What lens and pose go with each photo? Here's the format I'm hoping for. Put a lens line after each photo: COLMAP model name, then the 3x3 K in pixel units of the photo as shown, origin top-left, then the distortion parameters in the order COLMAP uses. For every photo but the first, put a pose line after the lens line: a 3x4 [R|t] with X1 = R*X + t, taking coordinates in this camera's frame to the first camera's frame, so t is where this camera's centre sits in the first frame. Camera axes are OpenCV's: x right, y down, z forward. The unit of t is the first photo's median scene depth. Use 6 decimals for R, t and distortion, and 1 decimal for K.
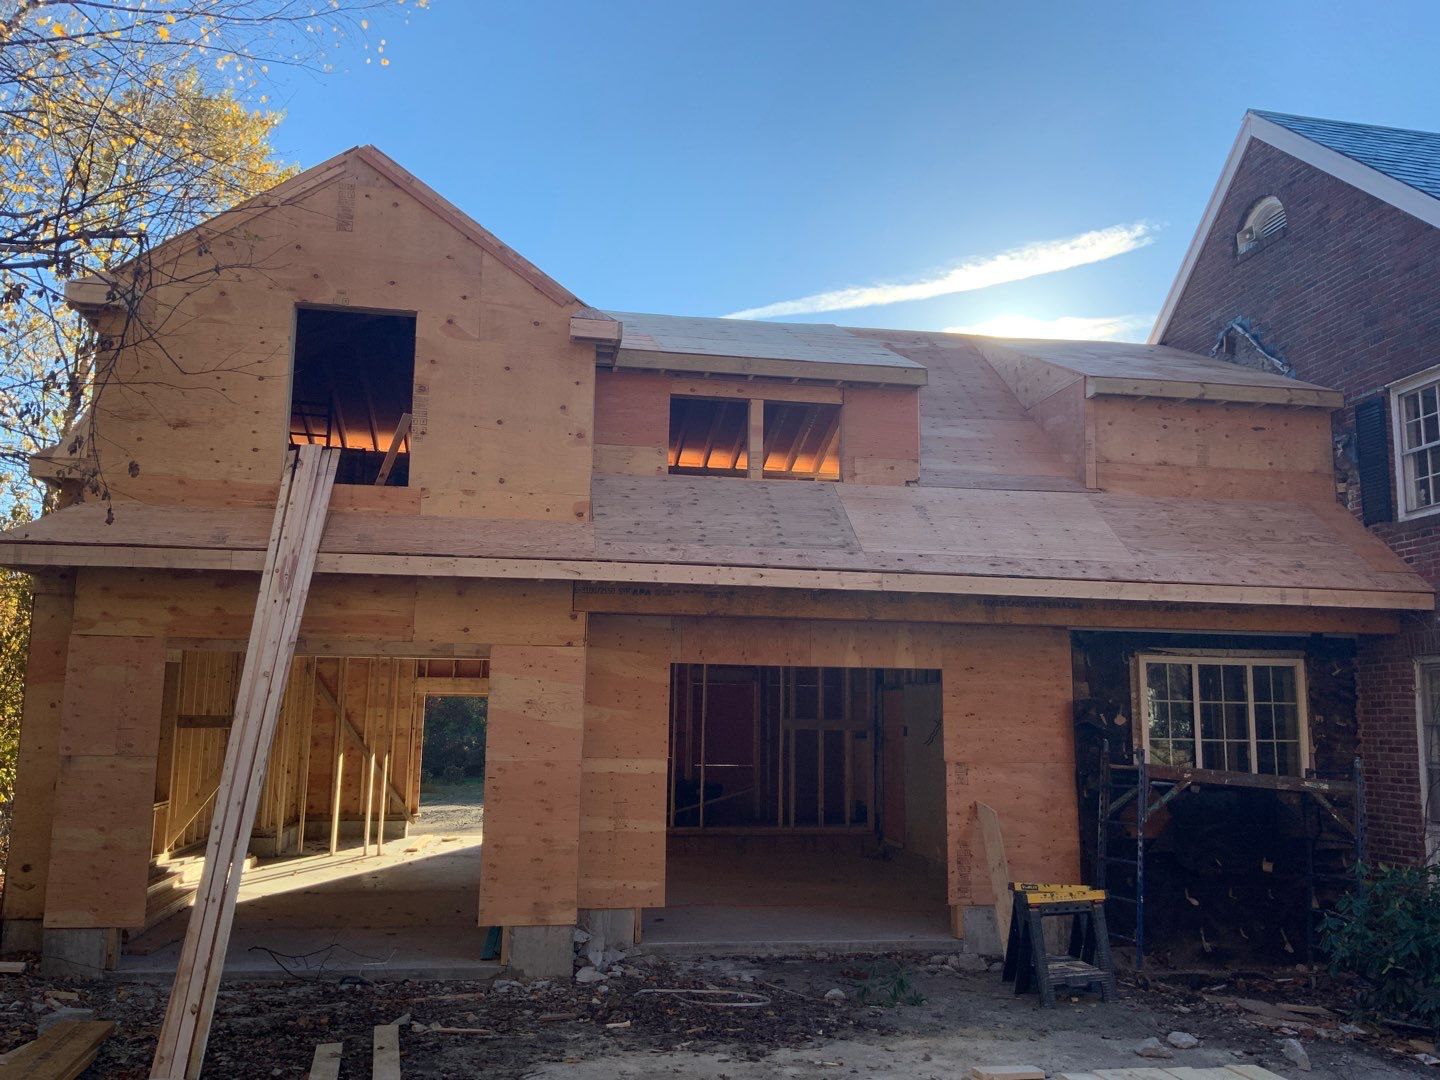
lens RADIAL K [[1203.2, 0, 701.3], [0, 1203.2, 550.1], [0, 0, 1]] dist [0.077473, -0.161456]
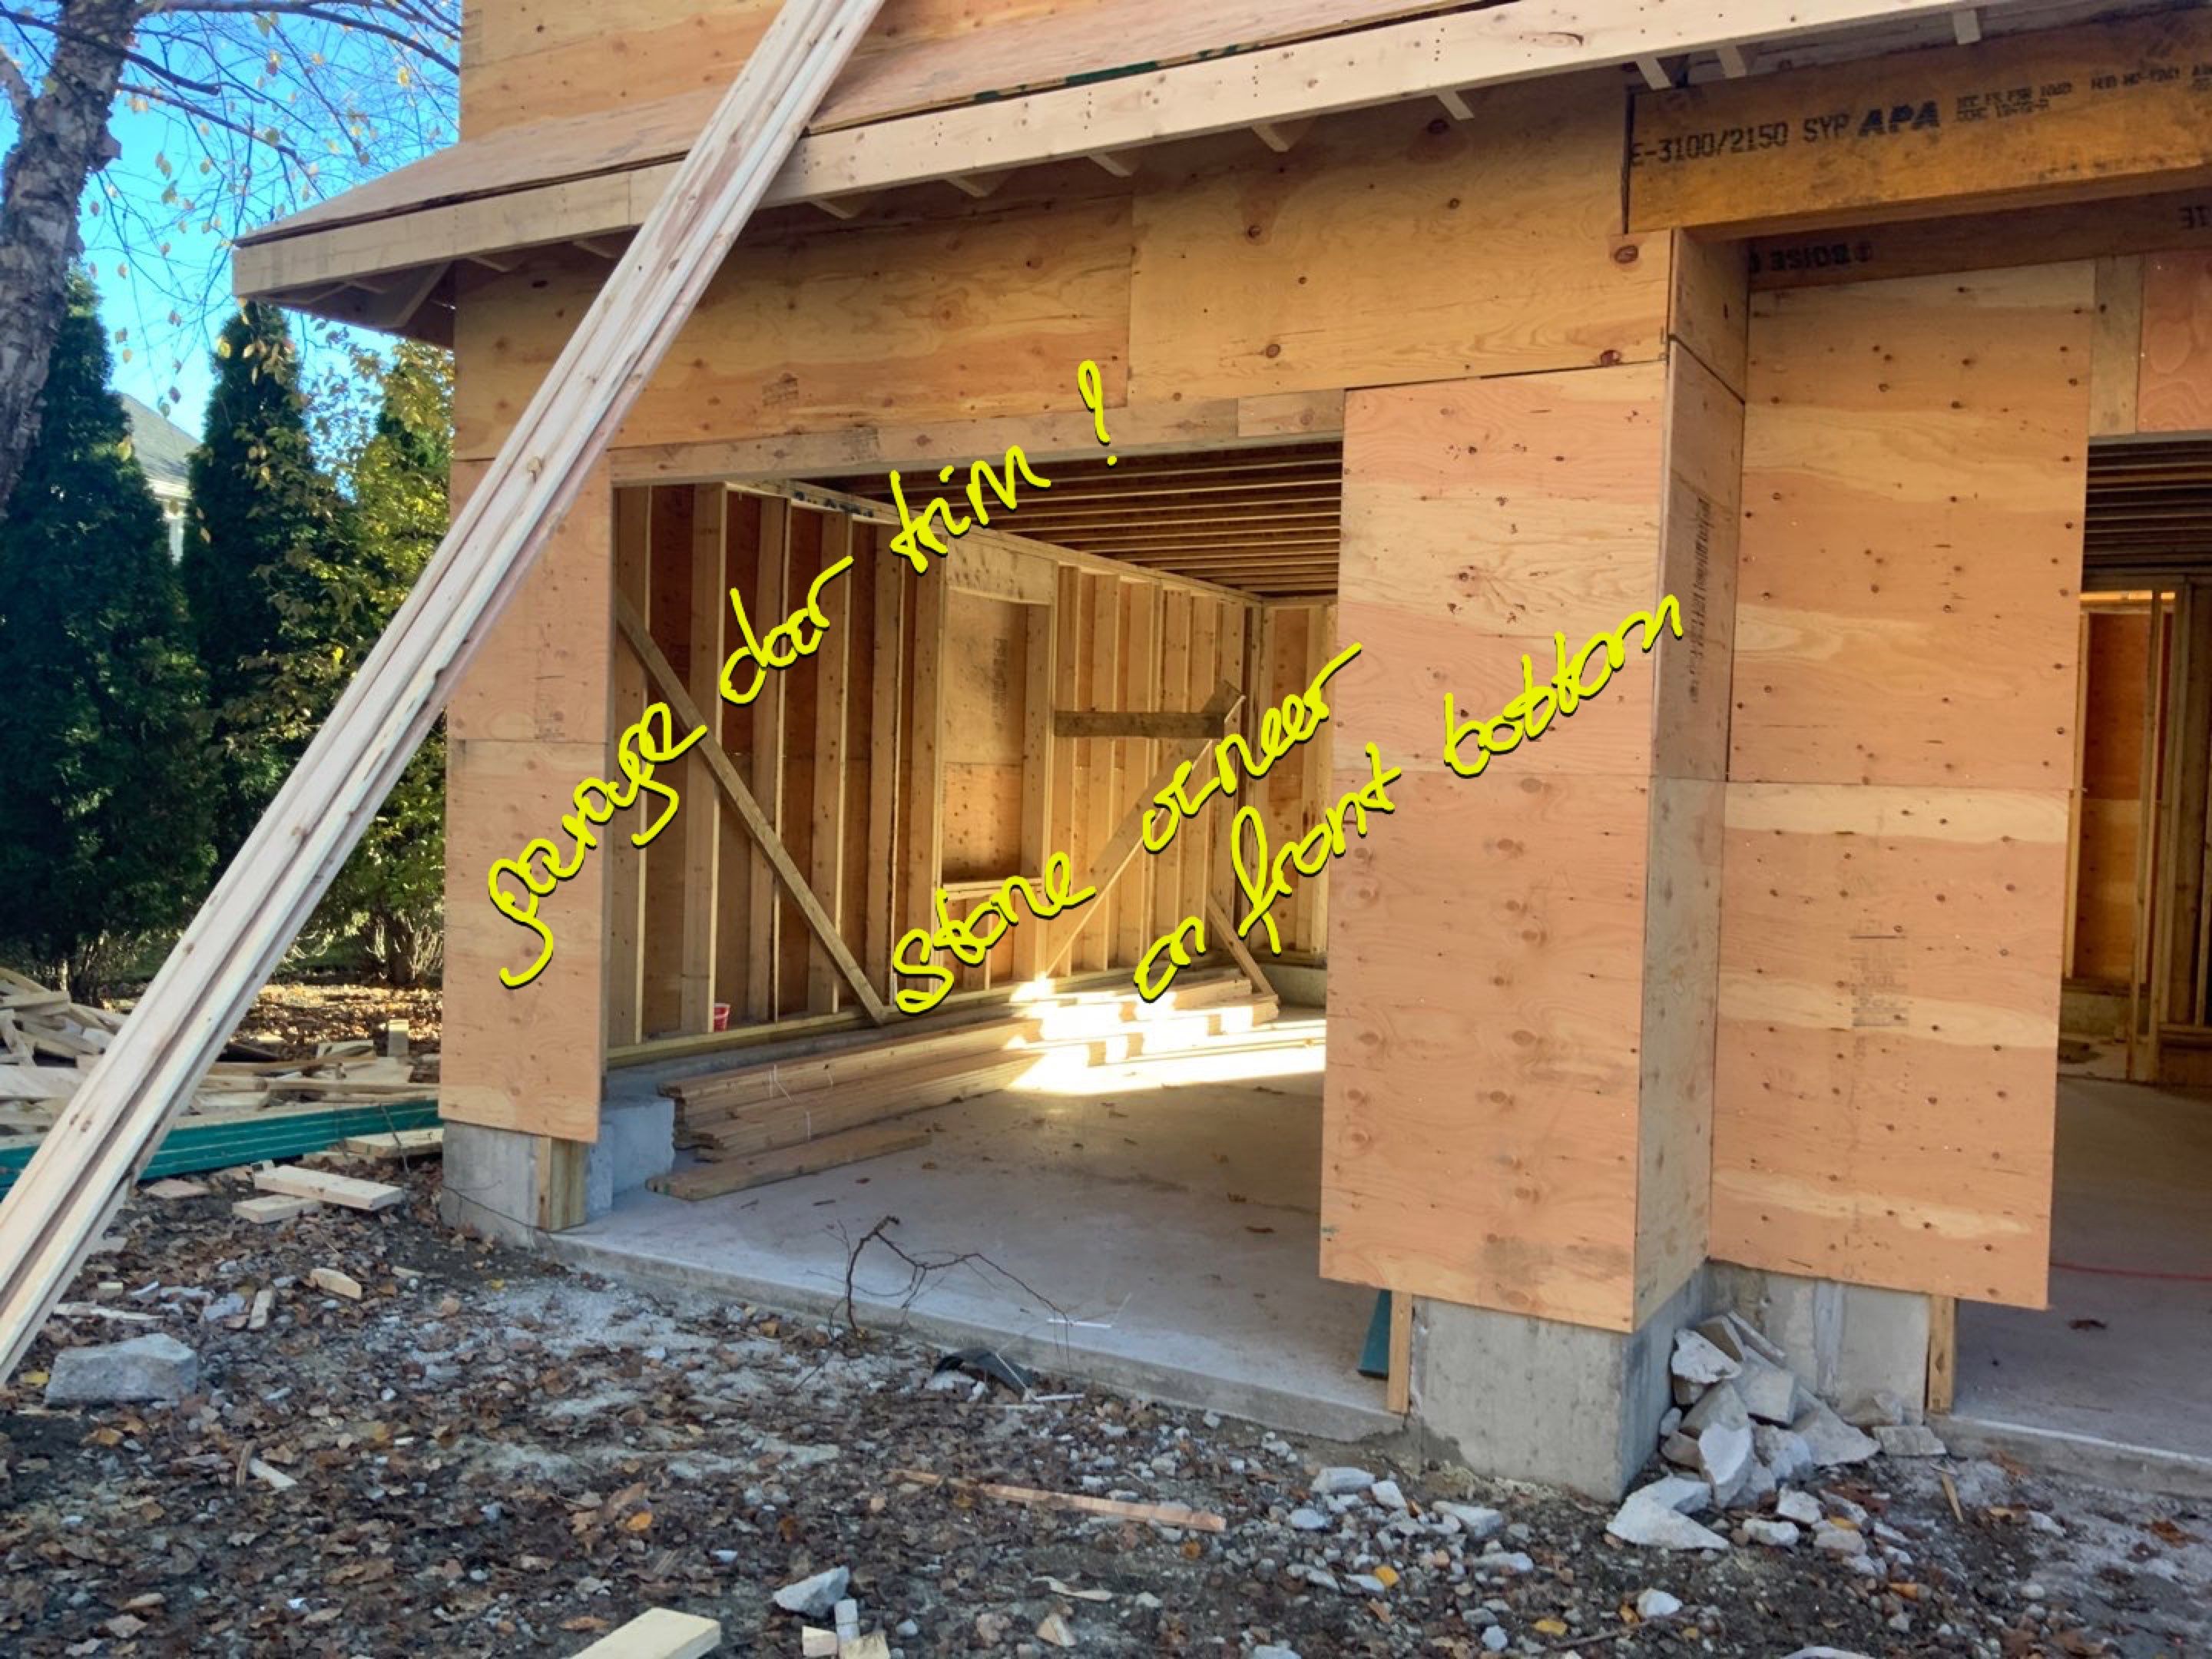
lens RADIAL K [[1848.3, 0, 1054.5], [0, 1848.3, 828.6], [0, 0, 1]] dist [0.077473, -0.161456]
pose [[0.778368, 0.029701, -0.627105, 0.062766], [0.065170, 0.989661, 0.127762, 0.122161], [0.624417, -0.140315, 0.768385, 0.577056]]
